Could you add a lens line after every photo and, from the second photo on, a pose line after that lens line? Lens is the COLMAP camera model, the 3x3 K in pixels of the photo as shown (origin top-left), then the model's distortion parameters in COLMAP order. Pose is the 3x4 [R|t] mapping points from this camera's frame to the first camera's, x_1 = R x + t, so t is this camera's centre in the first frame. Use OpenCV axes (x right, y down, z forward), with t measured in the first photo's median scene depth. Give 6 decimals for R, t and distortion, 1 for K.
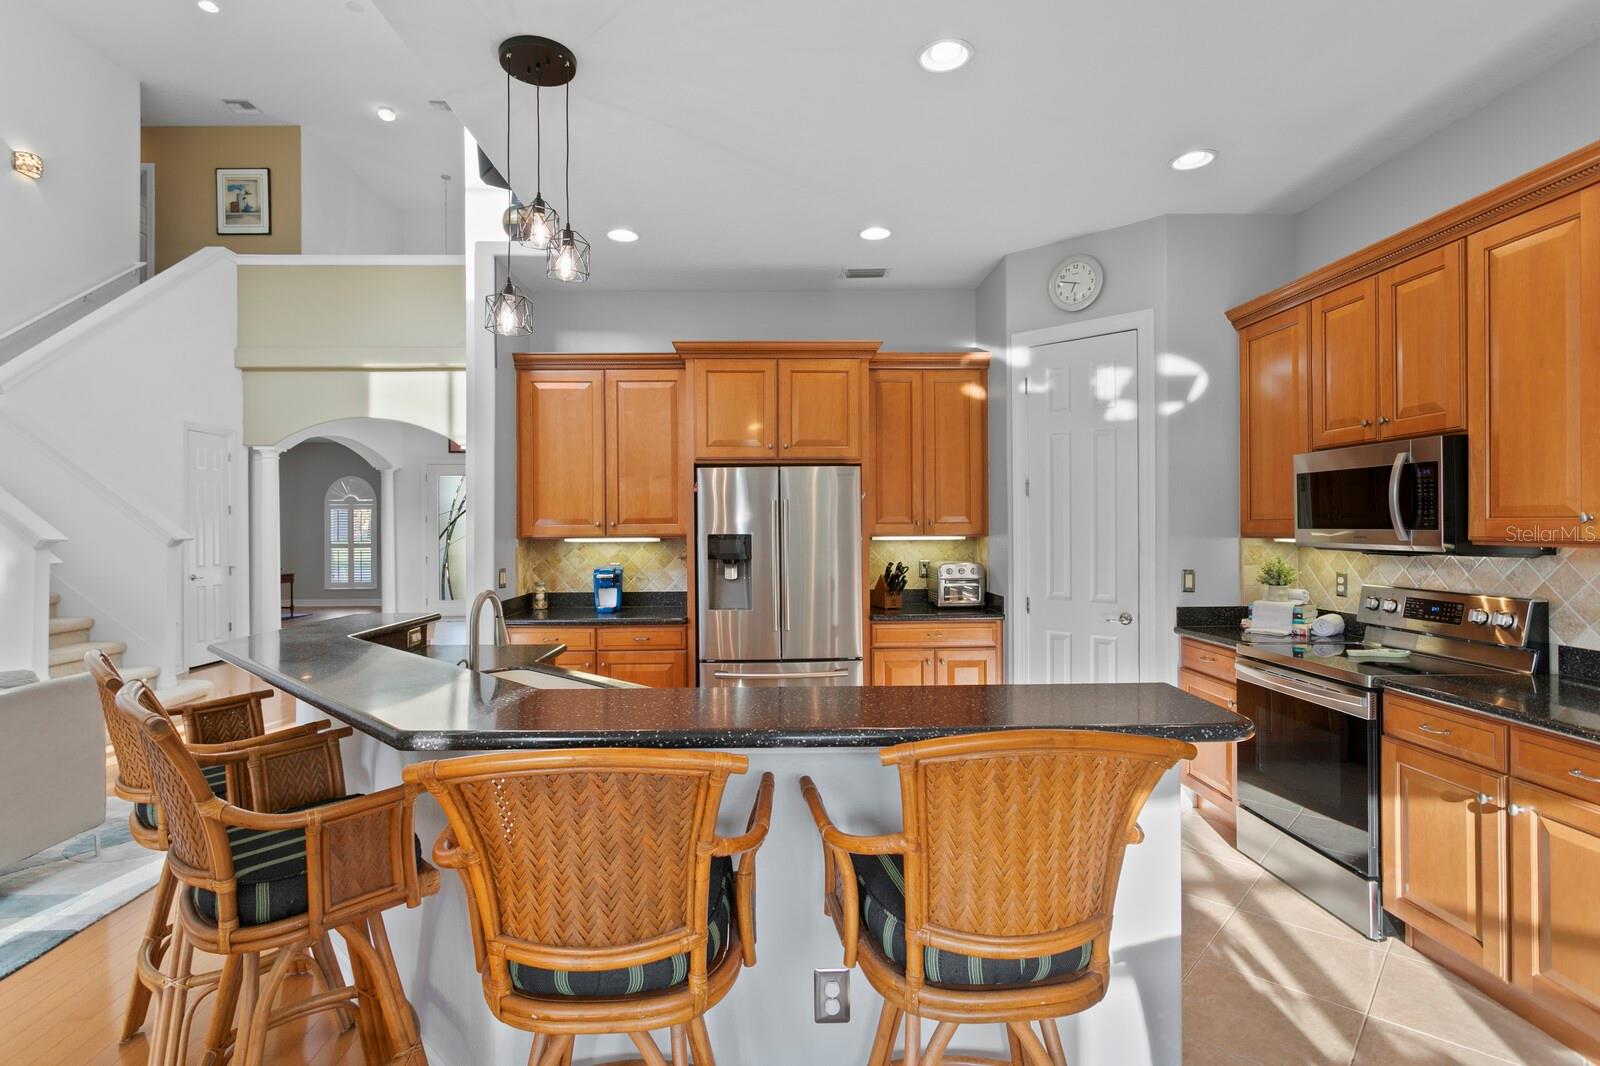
lens RADIAL K [[764.8, 0, 787.1], [0, 764.8, 527.4], [0, 0, 1]] dist [0.001006, 0.001206]
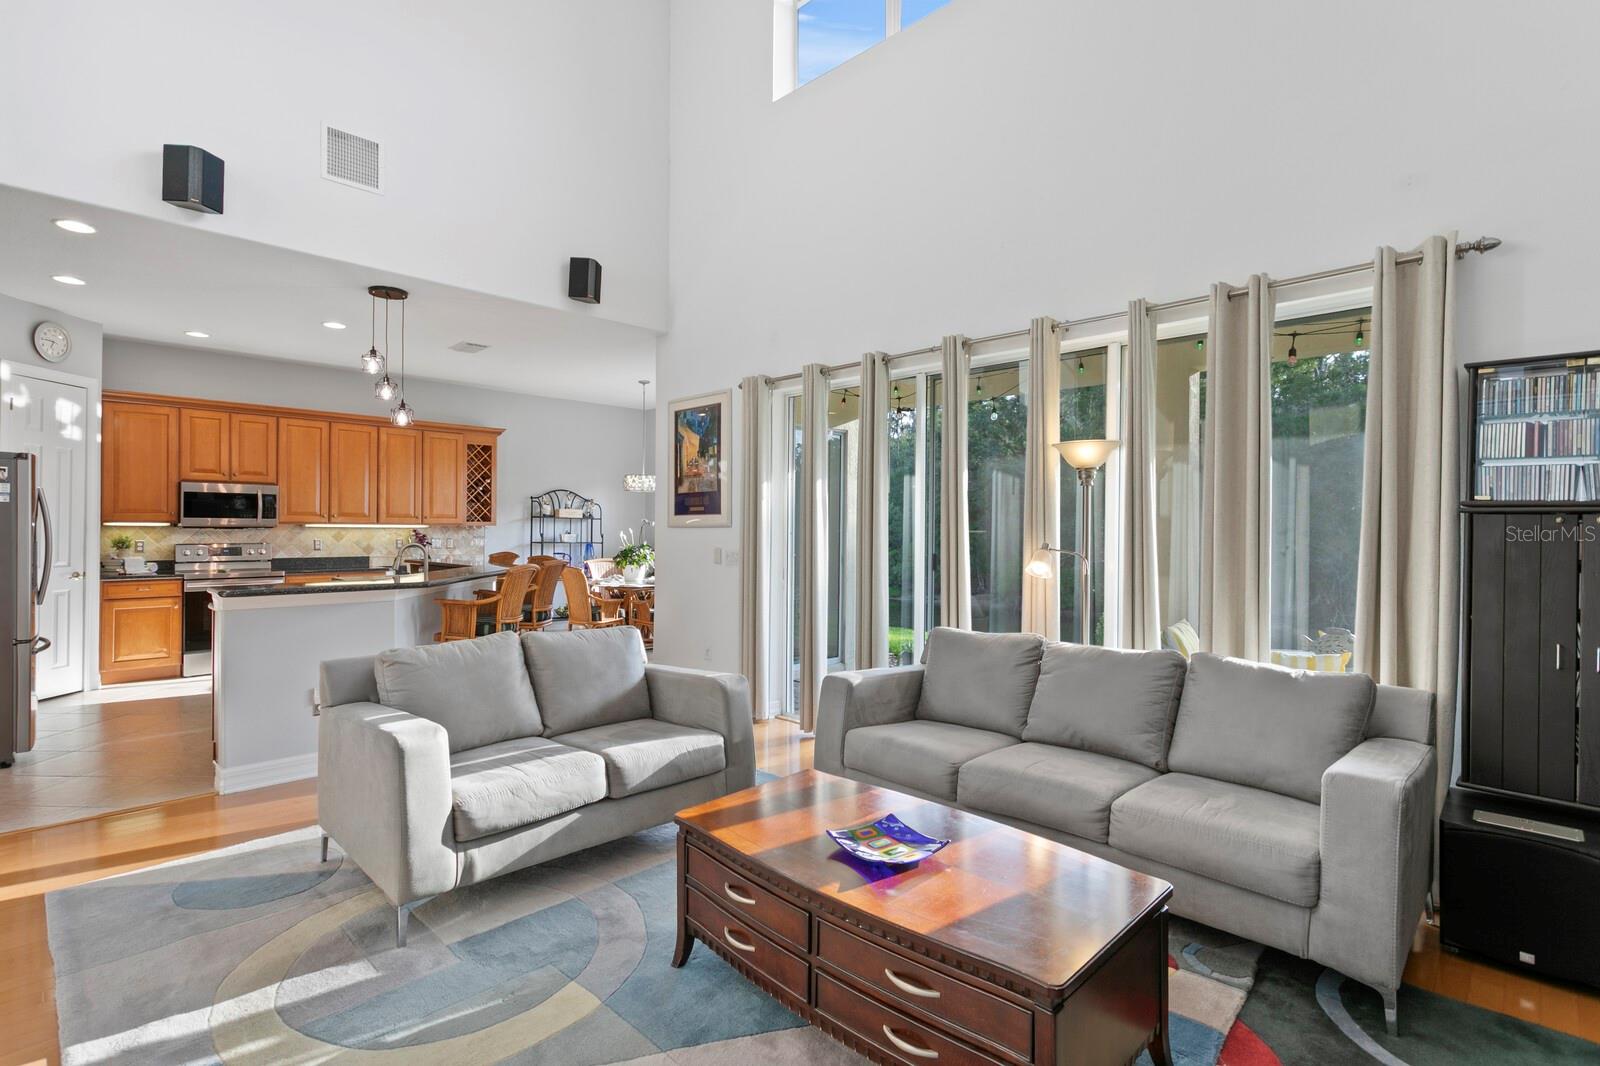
lens RADIAL K [[764.3, 0, 794.5], [0, 764.3, 526.4], [0, 0, 1]] dist [0.003608, 0.001408]
pose [[-0.720187, -0.007048, 0.693744, -1.513837], [-0.011148, 0.999937, -0.001414, 0.008968], [-0.693691, -0.008753, -0.720220, 1.078752]]
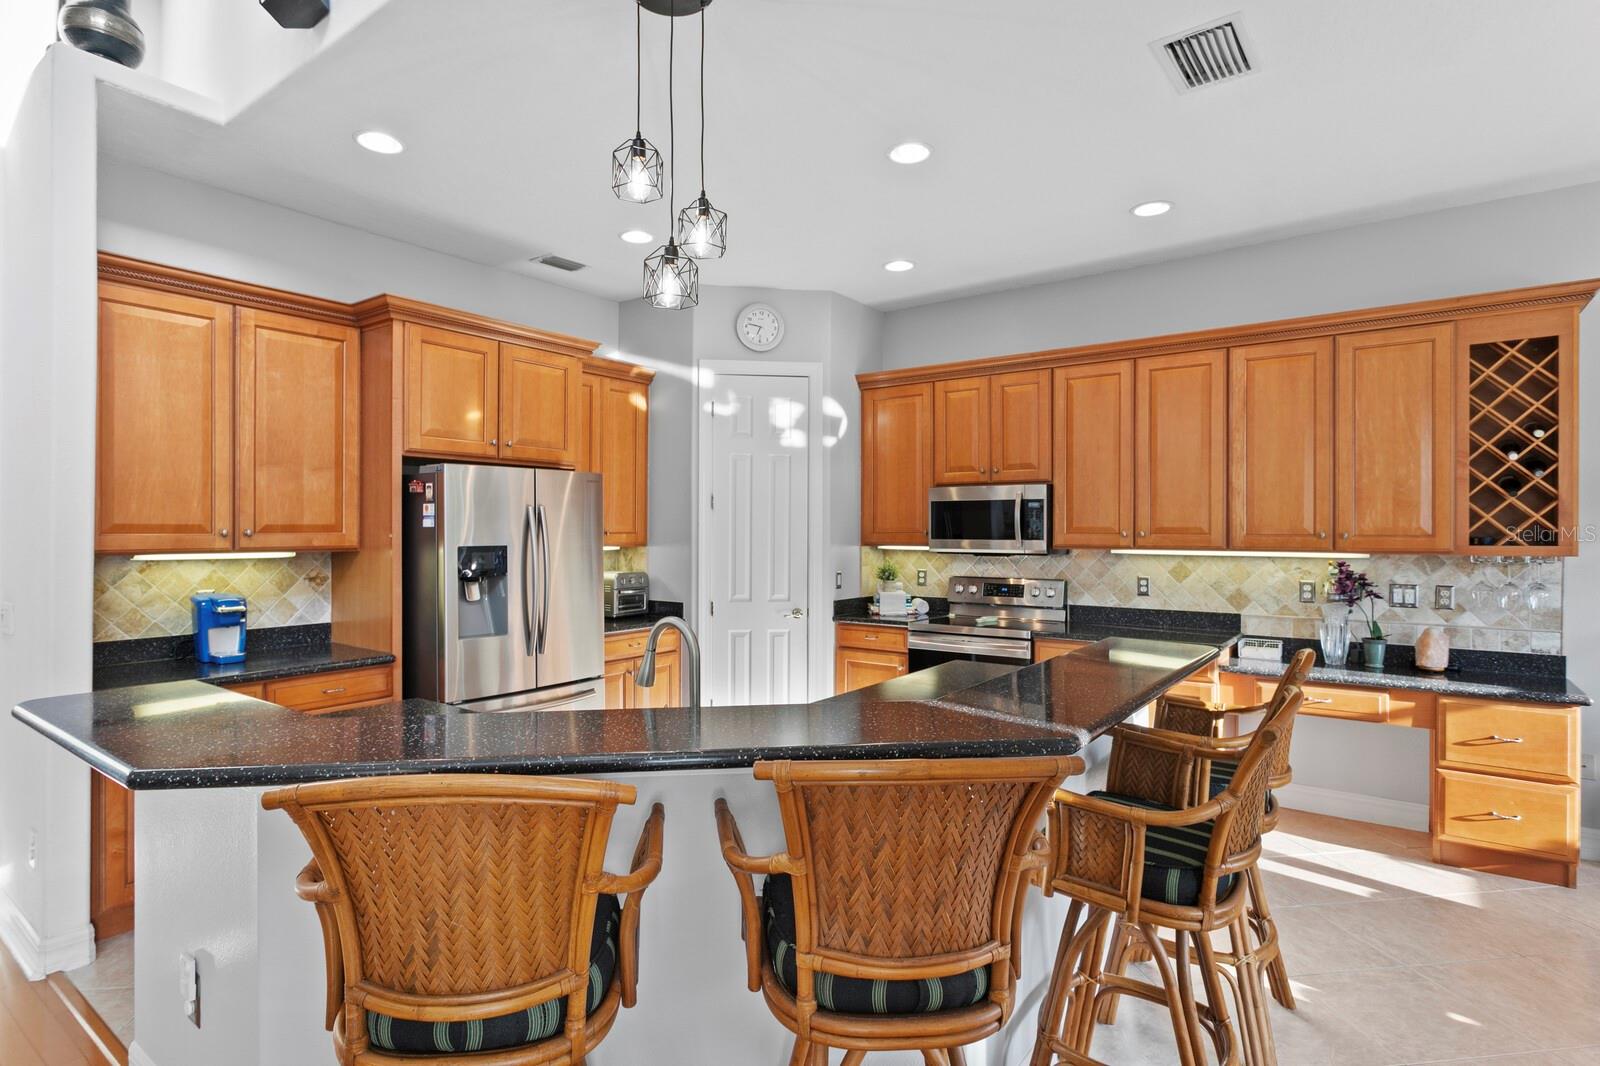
lens RADIAL K [[841.7, 0, 787.2], [0, 841.7, 534.6], [0, 0, 1]] dist [-0.002704, 0.000277]
pose [[0.646894, -0.000597, 0.762580, -0.560058], [-0.003560, 0.999986, 0.003803, -0.008743], [-0.762572, -0.005175, 0.646883, 0.156900]]
